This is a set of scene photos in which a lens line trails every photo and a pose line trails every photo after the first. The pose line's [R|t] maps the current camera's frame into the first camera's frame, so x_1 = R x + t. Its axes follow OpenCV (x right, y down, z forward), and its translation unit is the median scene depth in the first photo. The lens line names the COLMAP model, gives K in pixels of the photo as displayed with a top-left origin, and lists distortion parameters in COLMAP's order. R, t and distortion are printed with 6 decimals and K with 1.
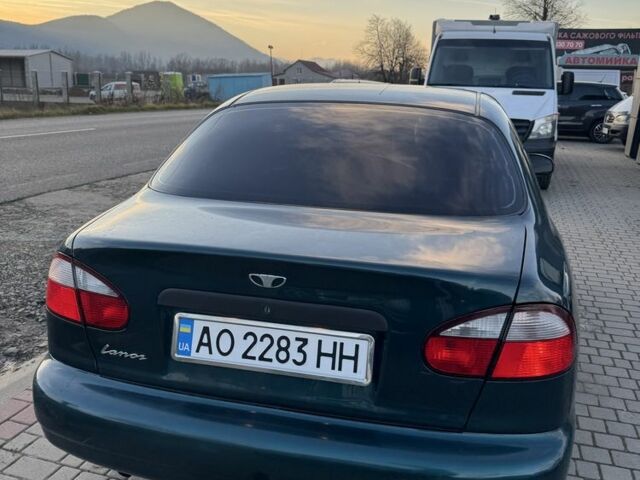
lens RADIAL K [[585.3, 0, 322.6], [0, 585.3, 239.5], [0, 0, 1]] dist [0.113266, -0.214453]
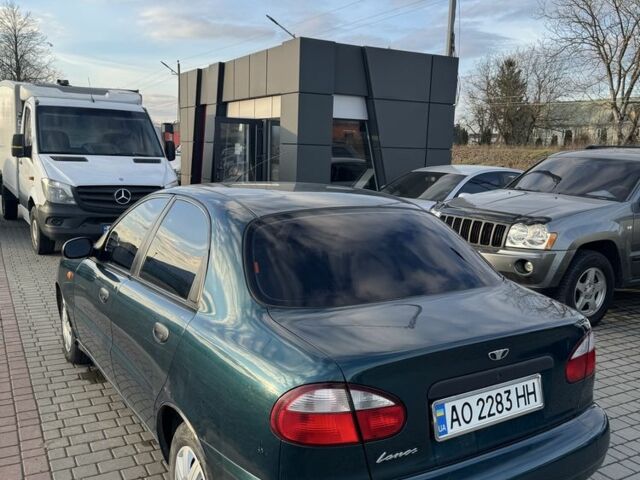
lens RADIAL K [[579.9, 0, 320.0], [0, 579.9, 240.0], [0, 0, 1]] dist [0.115318, -0.186580]
pose [[0.698902, -0.114801, 0.705944, -1.227693], [0.173018, 0.984856, -0.011135, -0.231854], [-0.693974, 0.129923, 0.708180, 0.266877]]
